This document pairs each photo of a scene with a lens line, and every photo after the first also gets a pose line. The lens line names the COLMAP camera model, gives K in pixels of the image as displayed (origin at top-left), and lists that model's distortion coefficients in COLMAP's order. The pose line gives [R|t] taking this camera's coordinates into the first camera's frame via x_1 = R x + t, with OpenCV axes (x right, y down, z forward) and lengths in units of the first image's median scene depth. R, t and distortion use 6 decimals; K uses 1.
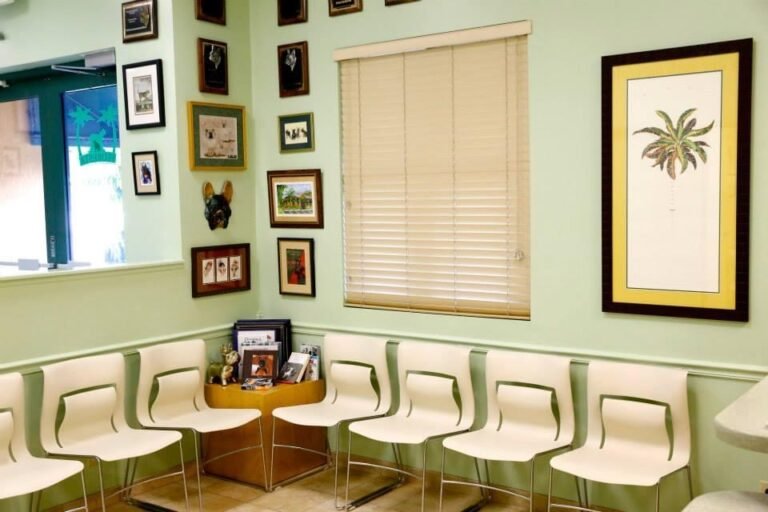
lens RADIAL K [[883.5, 0, 384.0], [0, 883.5, 256.0], [0, 0, 1]] dist [0.086245, 0.033757]
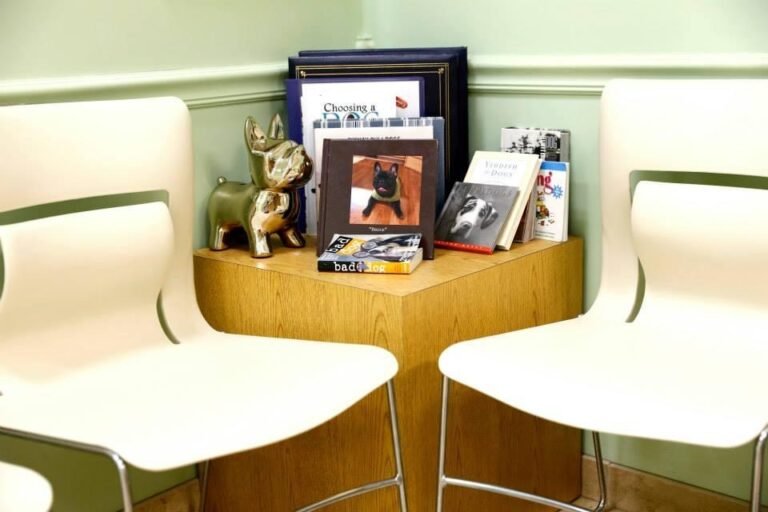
lens RADIAL K [[883.5, 0, 384.0], [0, 883.5, 256.0], [0, 0, 1]] dist [0.086245, 0.033757]
pose [[0.997606, 0.005146, -0.068961, -0.116965], [0.005729, 0.987648, 0.156582, 0.098405], [0.068915, -0.156602, 0.985255, 0.702959]]
